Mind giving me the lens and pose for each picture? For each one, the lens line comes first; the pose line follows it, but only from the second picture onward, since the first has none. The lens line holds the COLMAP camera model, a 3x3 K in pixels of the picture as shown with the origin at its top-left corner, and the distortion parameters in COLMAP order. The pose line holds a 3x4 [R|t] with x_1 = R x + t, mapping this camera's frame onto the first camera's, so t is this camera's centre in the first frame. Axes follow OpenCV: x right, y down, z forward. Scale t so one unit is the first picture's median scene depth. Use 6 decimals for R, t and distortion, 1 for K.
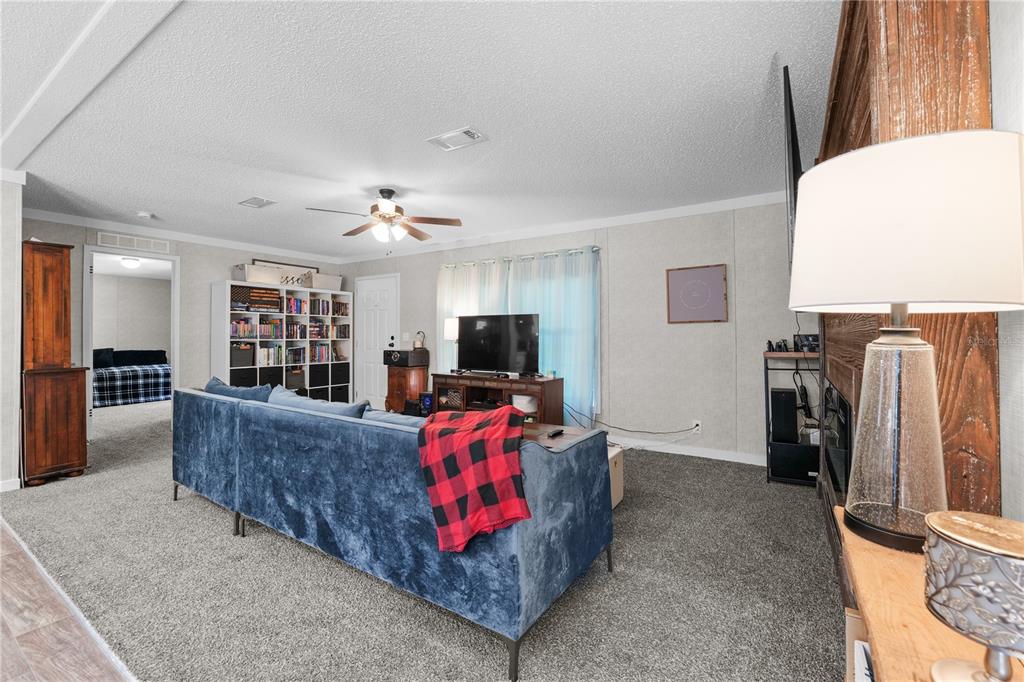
lens RADIAL K [[425.6, 0, 510.2], [0, 425.6, 330.6], [0, 0, 1]] dist [-0.014742, 0.000588]
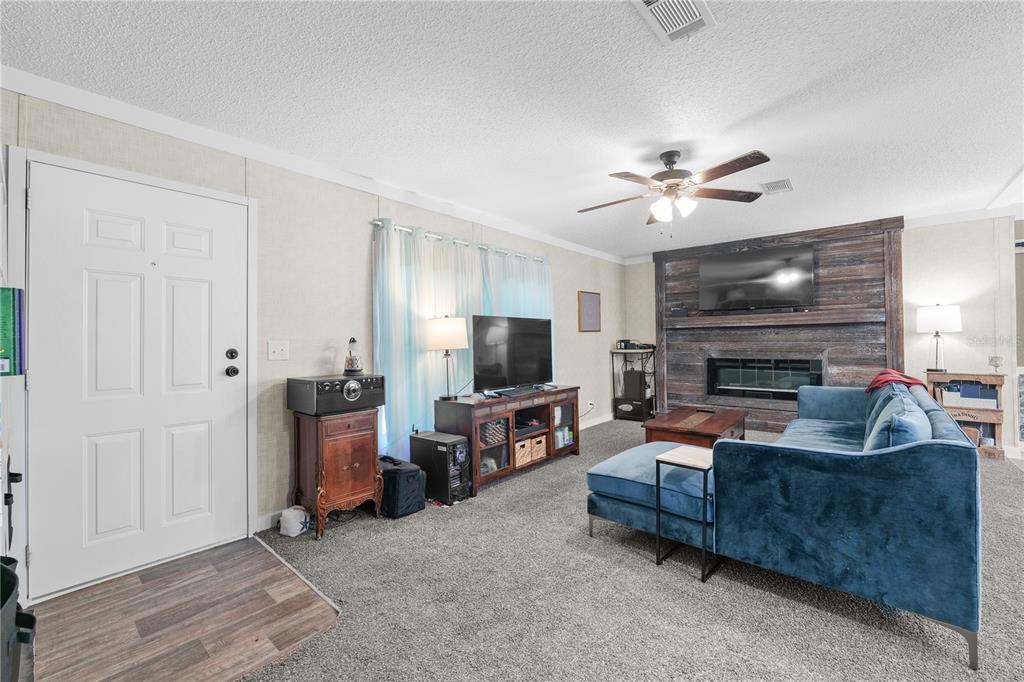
lens RADIAL K [[425.6, 0, 509.4], [0, 425.6, 337.9], [0, 0, 1]] dist [-0.014742, 0.000588]
pose [[0.137337, 0.010525, 0.990468, -0.809562], [0.010544, 0.999871, -0.012087, 0.012632], [-0.990468, 0.012104, 0.137208, 0.873061]]
